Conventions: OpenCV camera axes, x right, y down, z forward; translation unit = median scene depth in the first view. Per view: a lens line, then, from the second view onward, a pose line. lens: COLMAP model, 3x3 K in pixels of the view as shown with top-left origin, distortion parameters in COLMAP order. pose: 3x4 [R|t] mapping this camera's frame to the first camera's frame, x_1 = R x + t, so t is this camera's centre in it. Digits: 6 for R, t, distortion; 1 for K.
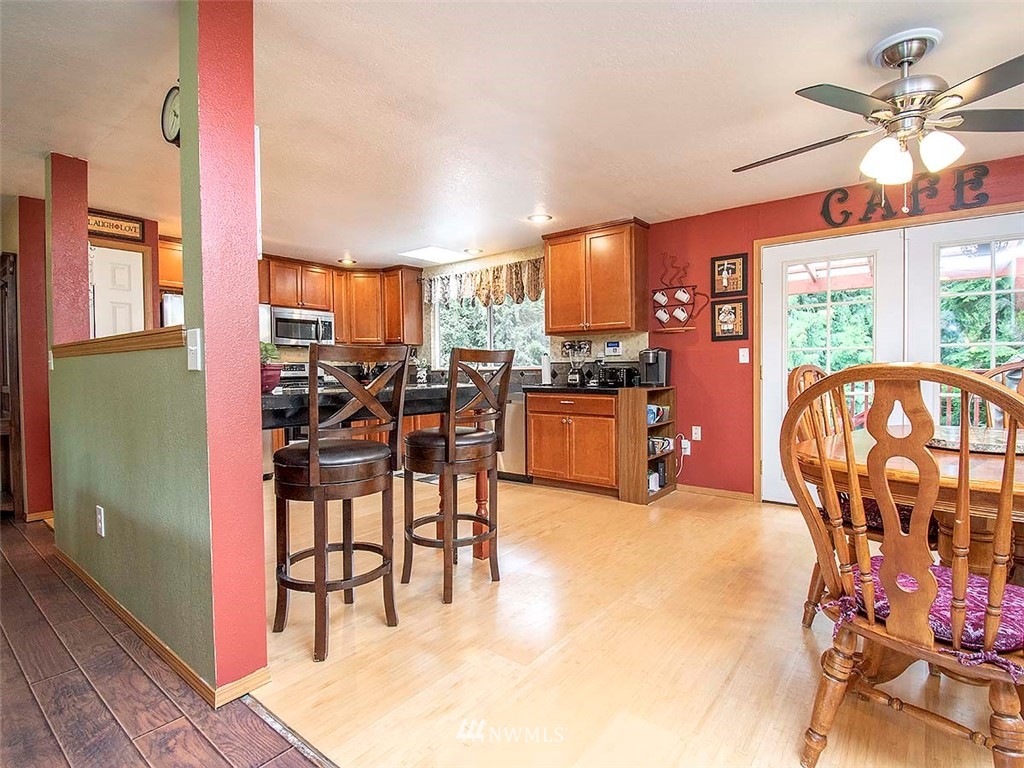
lens RADIAL K [[504.5, 0, 514.0], [0, 504.5, 382.0], [0, 0, 1]] dist [0.018696, -0.027889]
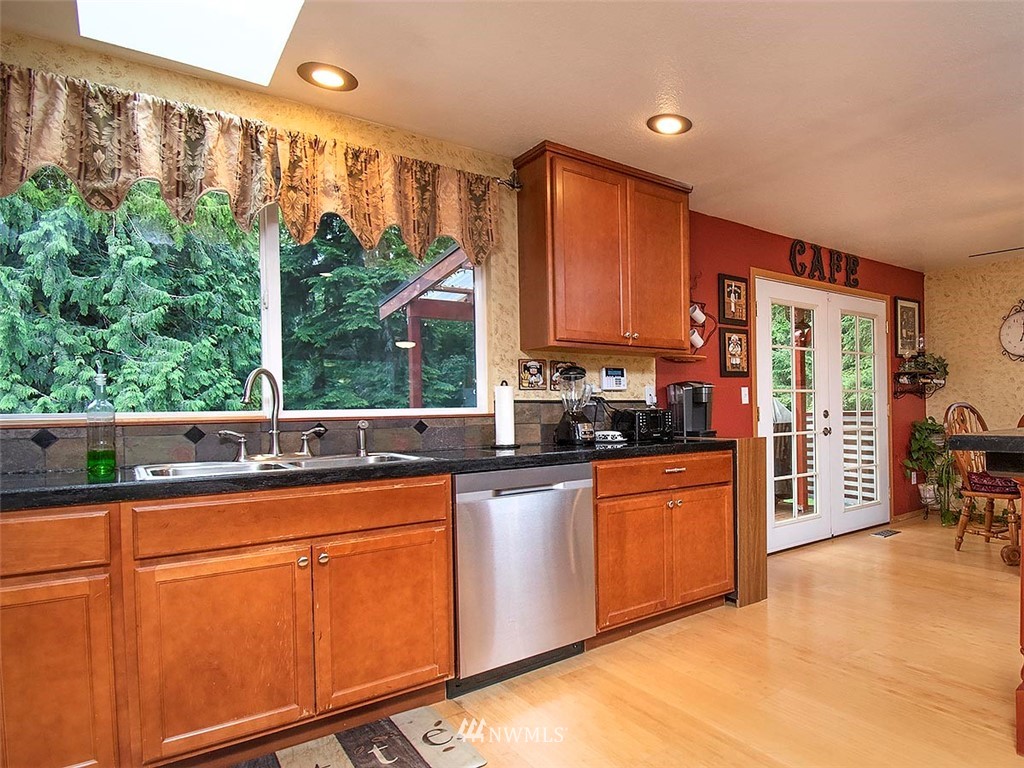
lens RADIAL K [[611.2, 0, 669.7], [0, 611.2, 415.4], [0, 0, 1]] dist [0.009610, -0.020669]
pose [[0.181835, -0.003763, 0.983322, -0.586317], [0.042825, 0.999074, -0.004095, -0.018415], [-0.982396, 0.042855, 0.181828, 0.911185]]
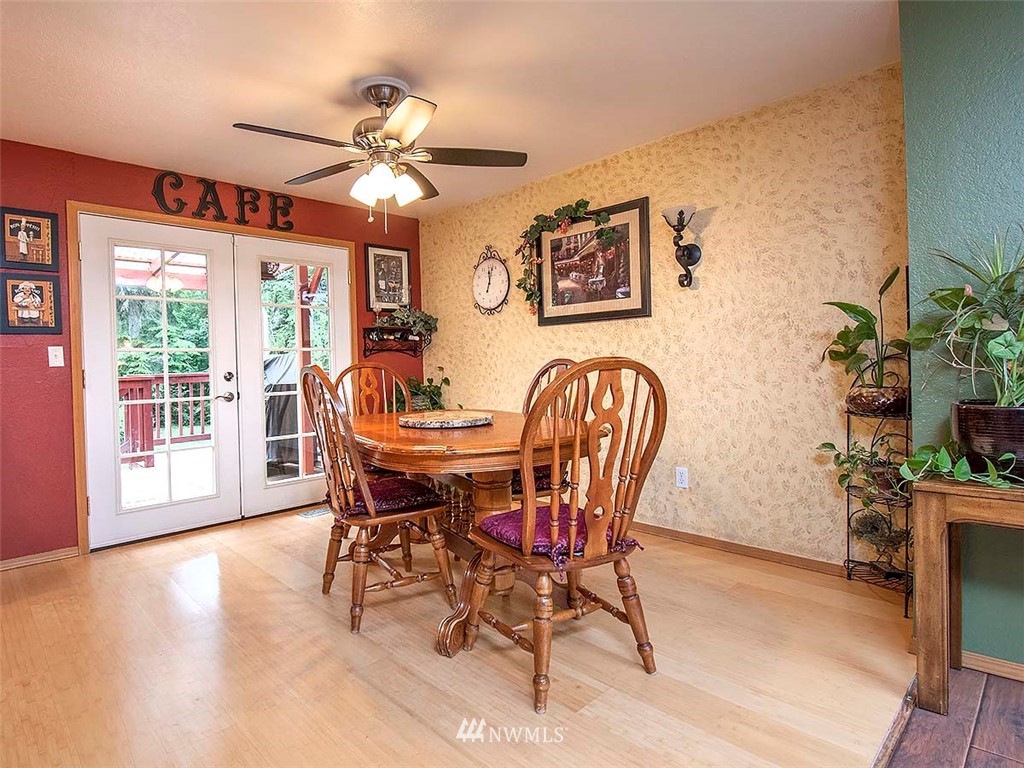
lens RADIAL K [[549.8, 0, 468.2], [0, 549.8, 370.1], [0, 0, 1]] dist [0.022034, -0.032587]
pose [[0.154279, -0.008160, 0.987994, -0.216249], [0.048738, 0.998811, 0.000639, -0.004862], [-0.986825, 0.048054, 0.154493, 0.299749]]
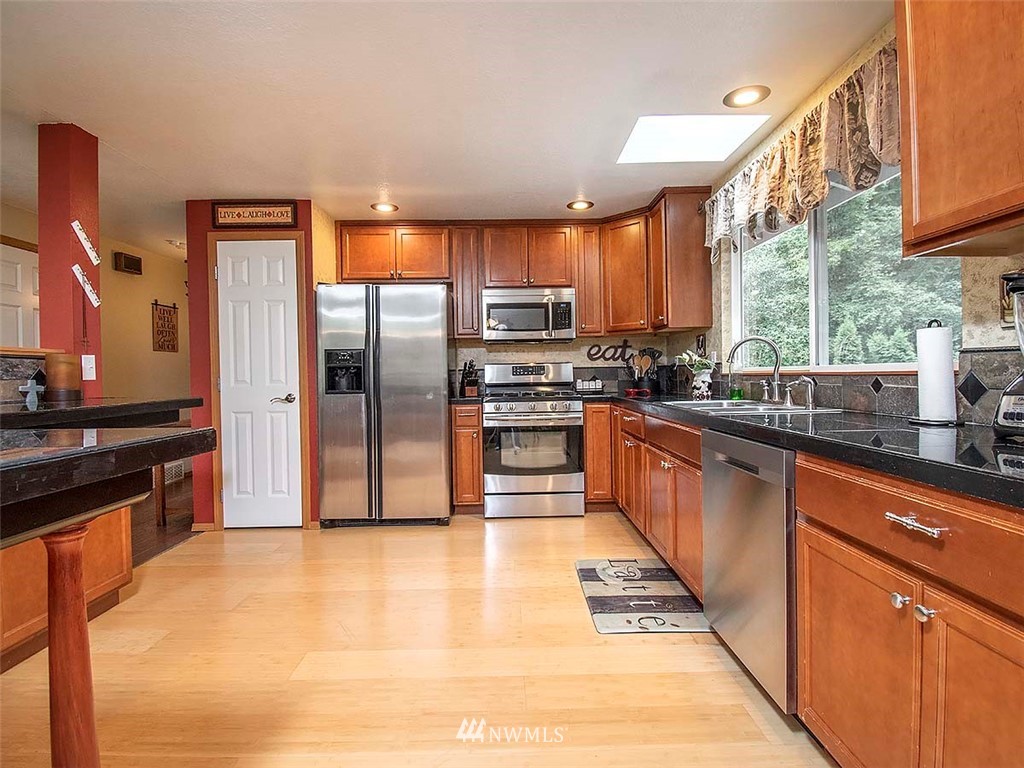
lens RADIAL K [[504.5, 0, 514.0], [0, 504.5, 382.0], [0, 0, 1]] dist [0.018696, -0.027889]
pose [[0.629180, 0.011082, -0.777181, 0.171071], [-0.010378, 0.999929, 0.005857, -0.022597], [0.777190, 0.004380, 0.629250, 0.750337]]
